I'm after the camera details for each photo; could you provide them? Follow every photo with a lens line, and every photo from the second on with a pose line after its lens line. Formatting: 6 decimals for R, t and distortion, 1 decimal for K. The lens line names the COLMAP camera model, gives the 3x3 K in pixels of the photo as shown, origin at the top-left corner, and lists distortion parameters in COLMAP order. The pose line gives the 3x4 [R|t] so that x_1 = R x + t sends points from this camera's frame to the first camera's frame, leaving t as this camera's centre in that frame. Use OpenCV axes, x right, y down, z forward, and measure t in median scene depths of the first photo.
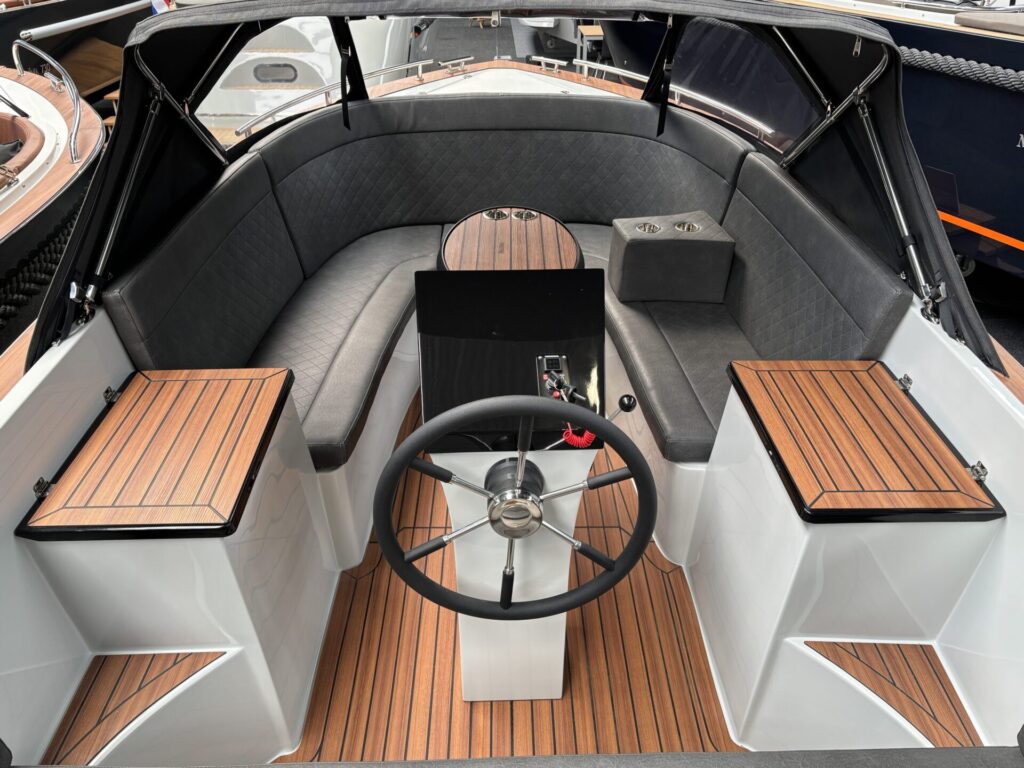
lens RADIAL K [[804.6, 0, 519.6], [0, 804.6, 392.0], [0, 0, 1]] dist [0.036822, -0.030722]
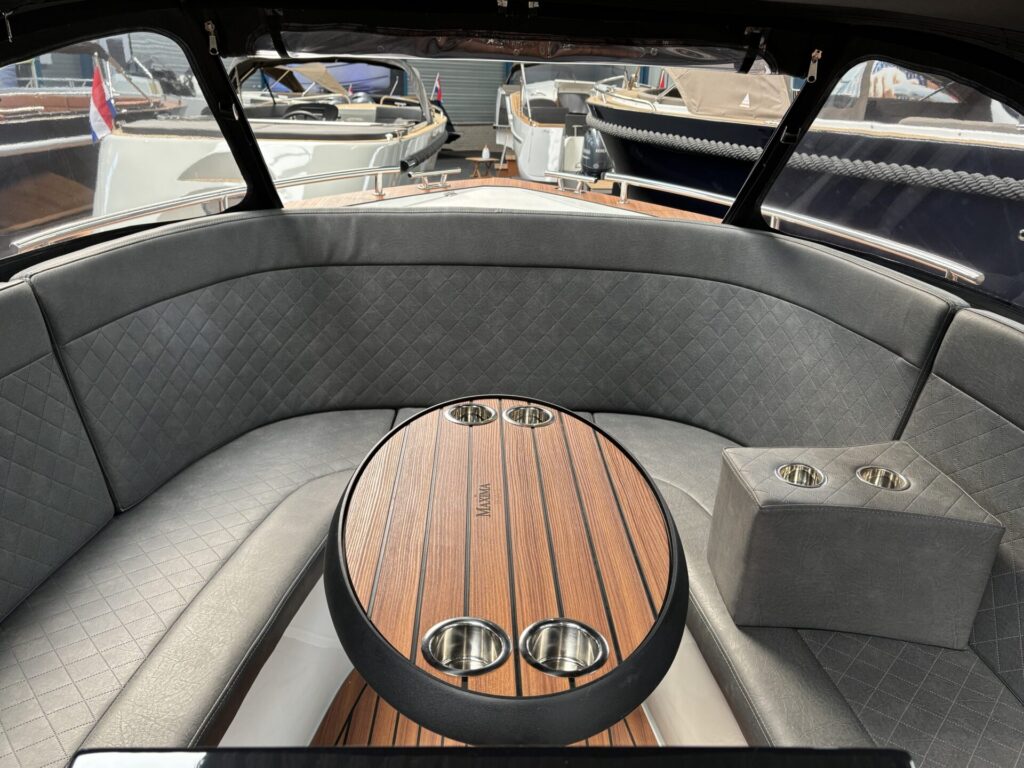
lens RADIAL K [[804.6, 0, 512.4], [0, 804.6, 387.3], [0, 0, 1]] dist [0.036822, -0.030722]
pose [[0.999562, 0.029539, -0.002032, -0.006306], [-0.029381, 0.981007, -0.191735, -0.115053], [-0.003670, 0.191710, 0.981445, 0.414490]]
